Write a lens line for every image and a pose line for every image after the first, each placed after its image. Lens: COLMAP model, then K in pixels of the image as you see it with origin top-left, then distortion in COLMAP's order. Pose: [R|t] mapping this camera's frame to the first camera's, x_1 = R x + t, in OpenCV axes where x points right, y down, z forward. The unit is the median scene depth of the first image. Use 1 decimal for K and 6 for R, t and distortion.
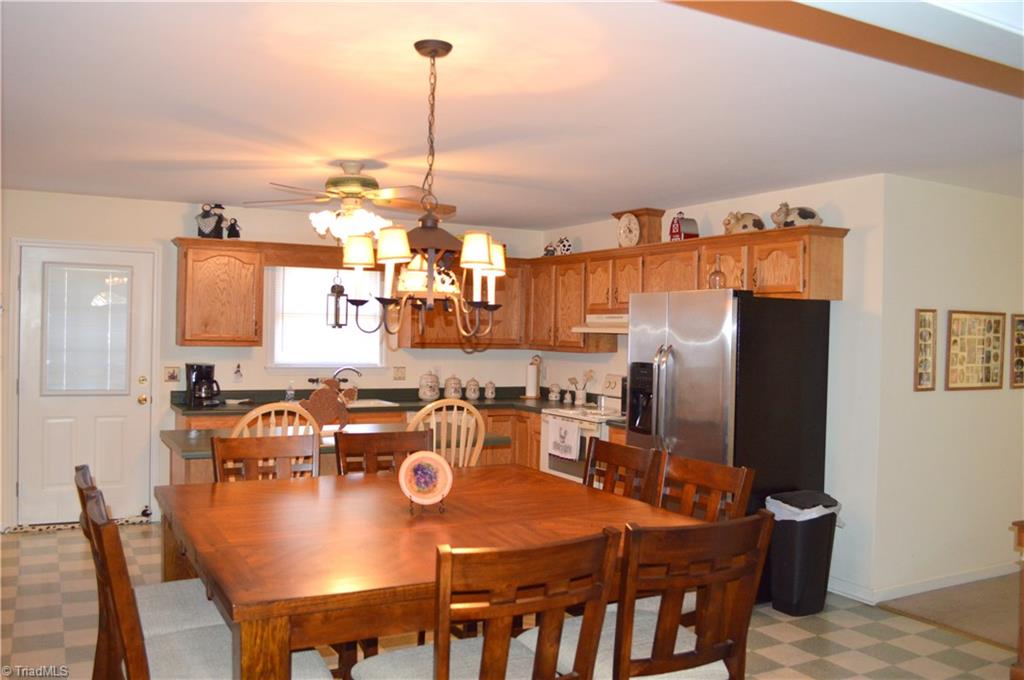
lens RADIAL K [[882.5, 0, 512.0], [0, 882.5, 340.0], [0, 0, 1]] dist [-0.046199, -0.009898]
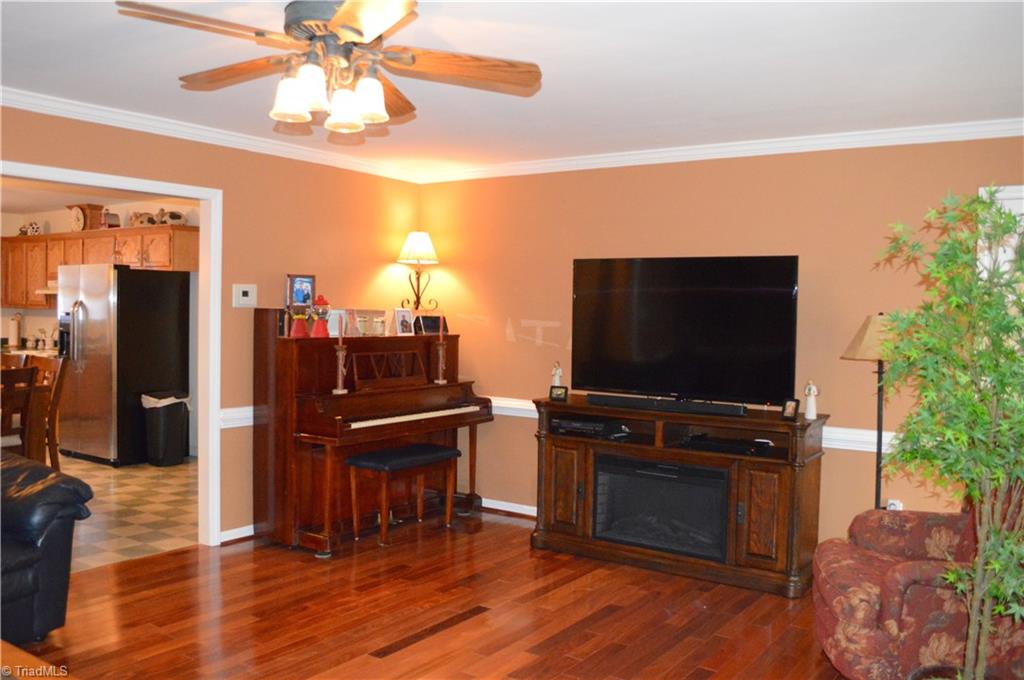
lens RADIAL K [[882.5, 0, 512.0], [0, 882.5, 340.0], [0, 0, 1]] dist [-0.046199, -0.009898]
pose [[0.901359, -0.022409, 0.432493, 0.168482], [0.007108, 0.999291, 0.036963, 0.020139], [-0.433015, -0.030243, 0.900879, -0.577320]]
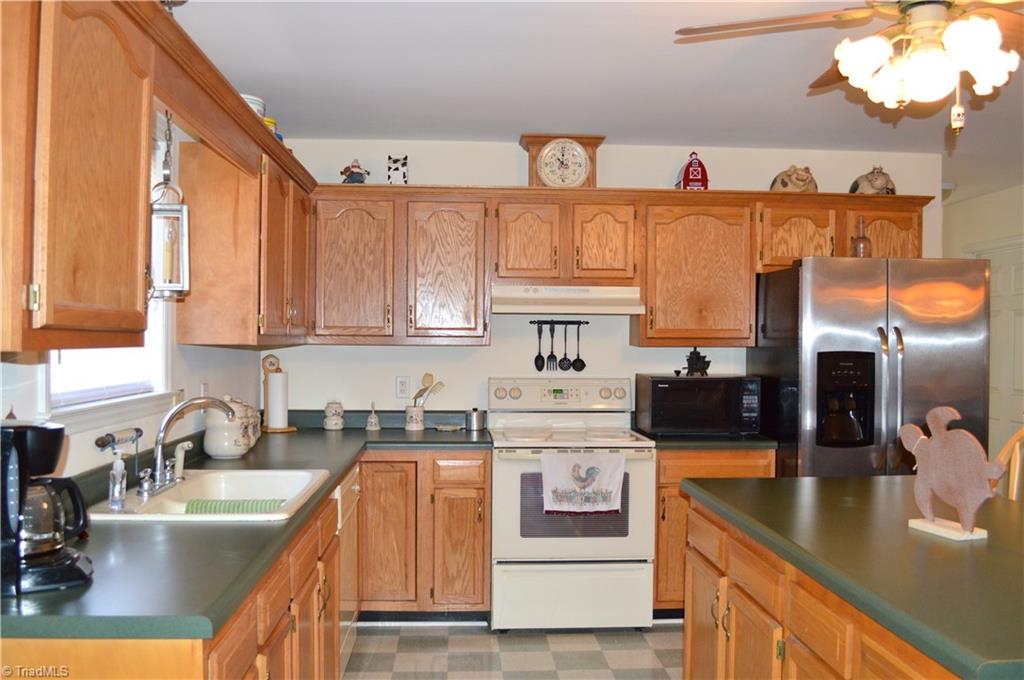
lens RADIAL K [[903.8, 0, 512.0], [0, 903.8, 340.0], [0, 0, 1]] dist [-0.061280, -0.003743]
pose [[0.432153, -0.021192, 0.901551, -0.570906], [0.011564, 0.999772, 0.017957, -0.001266], [-0.901726, 0.002665, 0.432299, 0.811712]]
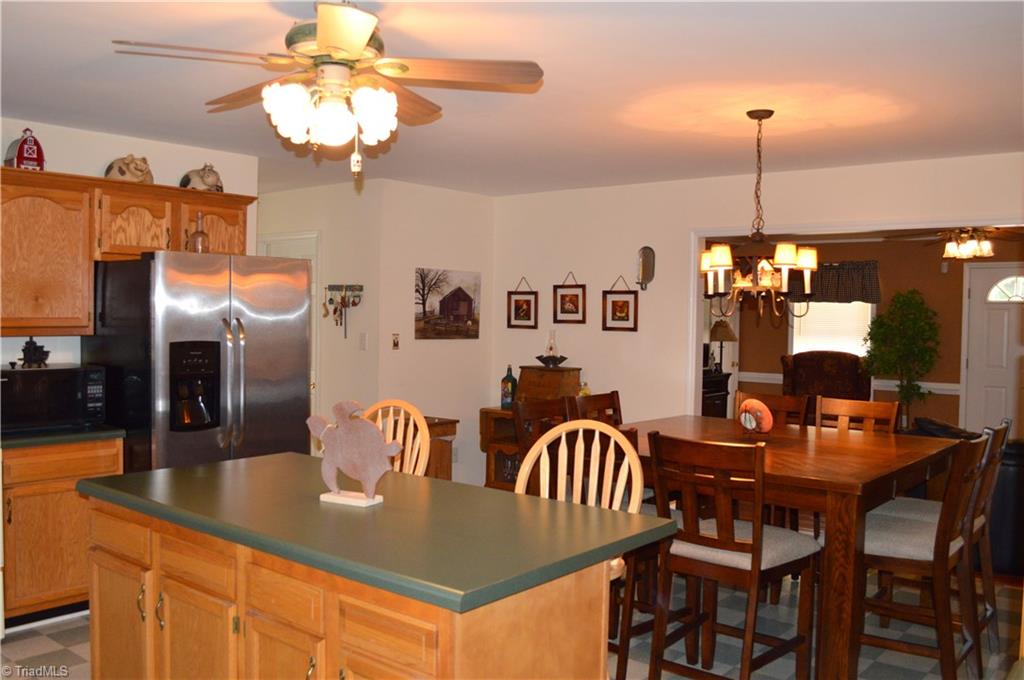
lens RADIAL K [[913.2, 0, 512.0], [0, 913.2, 340.0], [0, 0, 1]] dist [-0.052047, -0.020171]
pose [[-0.360333, -0.058554, 0.930984, -0.623741], [-0.015879, 0.998268, 0.056639, -0.023685], [-0.932689, 0.005626, -0.360638, 0.900930]]
